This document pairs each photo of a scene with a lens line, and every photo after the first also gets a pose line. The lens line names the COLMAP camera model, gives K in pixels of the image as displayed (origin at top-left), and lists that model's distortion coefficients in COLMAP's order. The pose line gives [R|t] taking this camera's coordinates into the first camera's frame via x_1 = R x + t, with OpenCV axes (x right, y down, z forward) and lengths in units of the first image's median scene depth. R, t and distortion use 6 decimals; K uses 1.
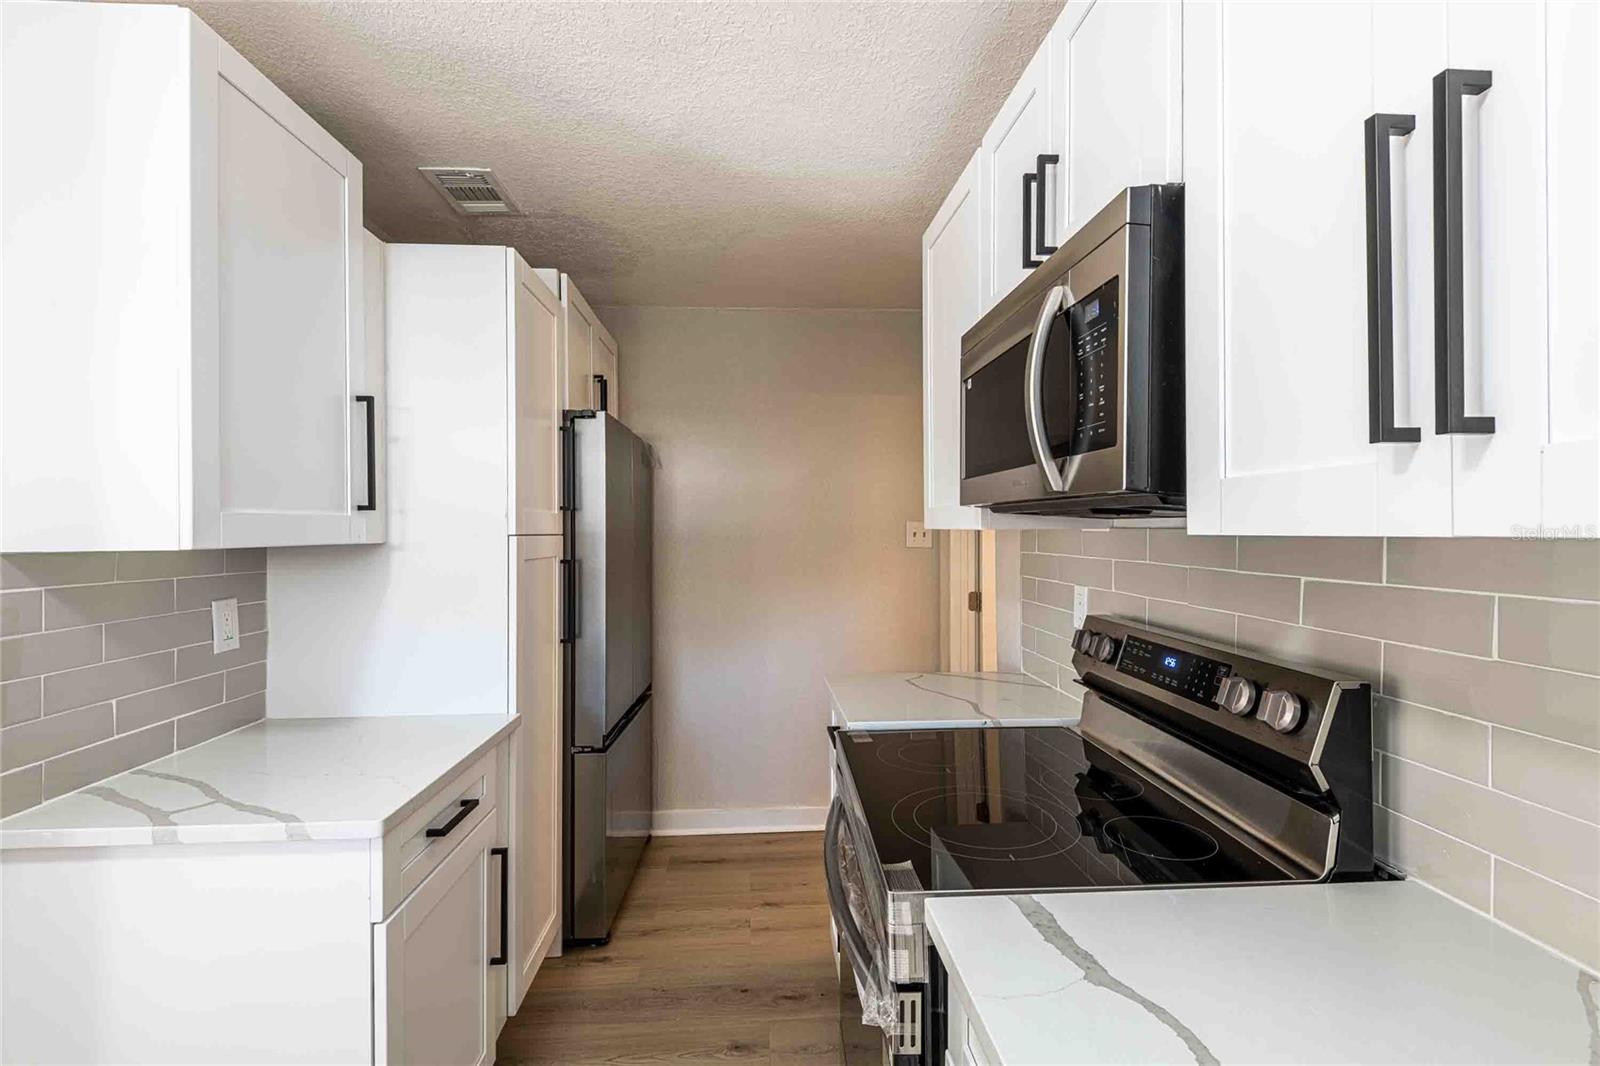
lens RADIAL K [[739.8, 0, 807.9], [0, 739.8, 528.0], [0, 0, 1]] dist [0.030360, -0.014457]
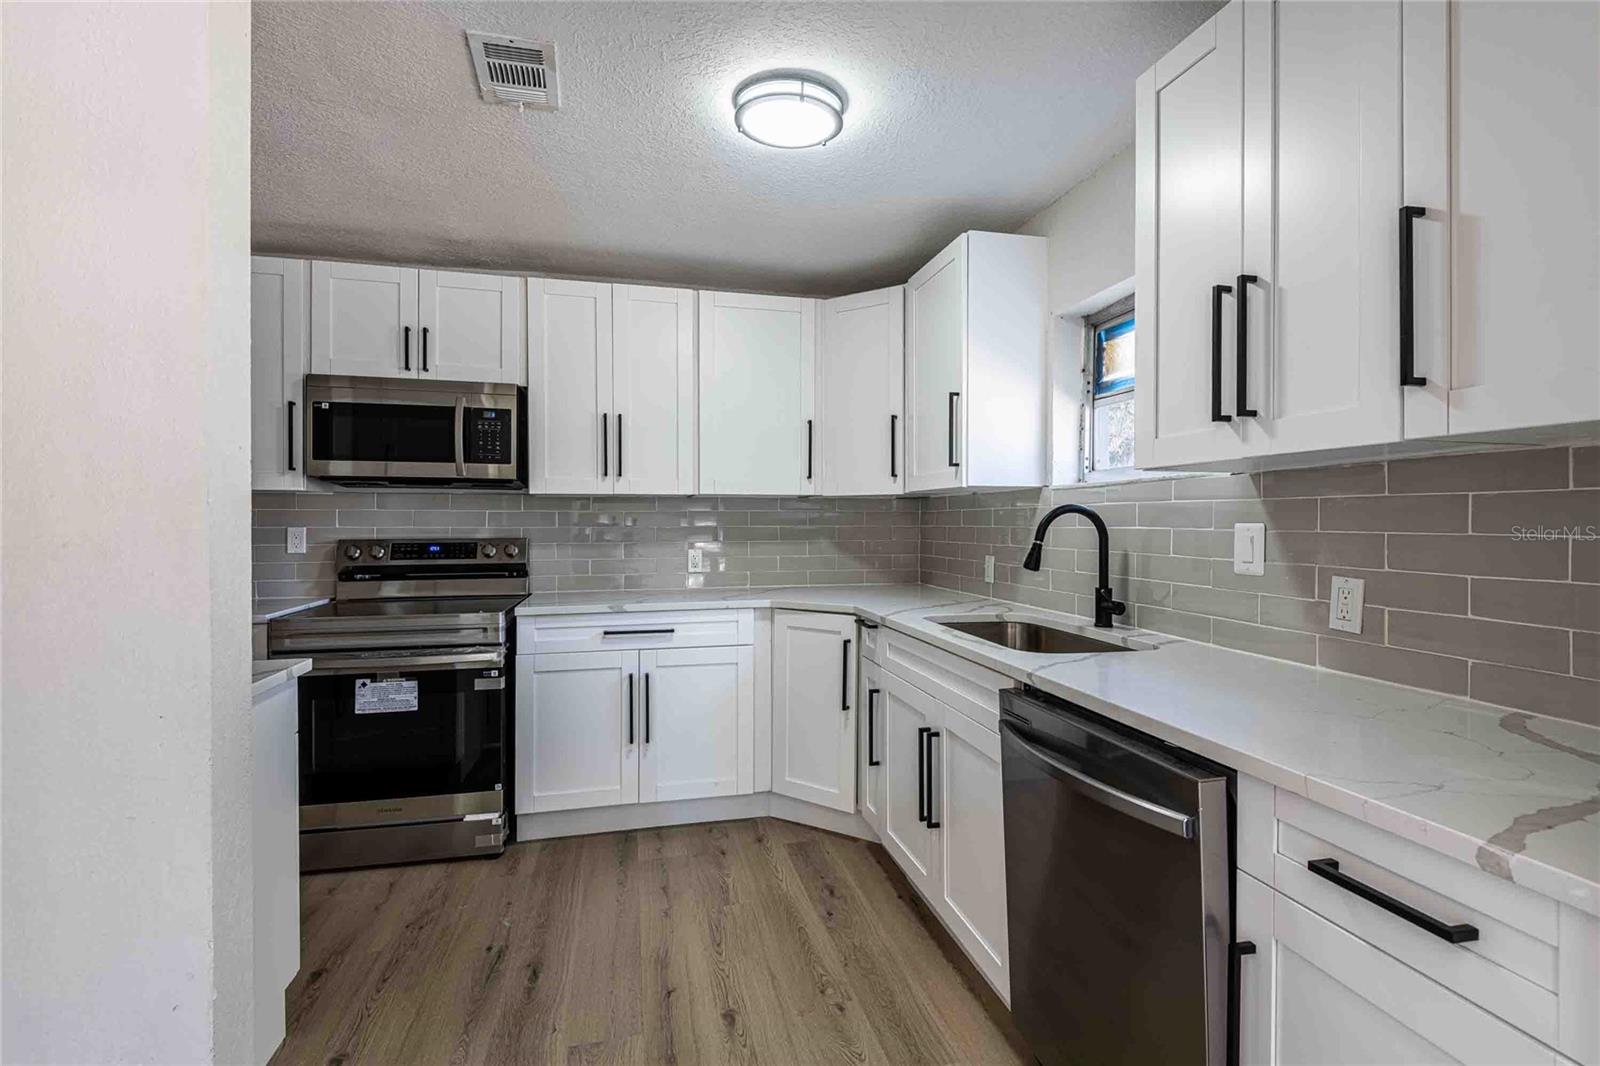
lens RADIAL K [[739.8, 0, 808.5], [0, 739.8, 520.2], [0, 0, 1]] dist [0.030360, -0.014457]
pose [[-0.177681, 0.004131, 0.984079, -2.034143], [0.004509, 0.999984, -0.003383, 0.099641], [-0.984078, 0.003836, -0.177697, 0.234772]]
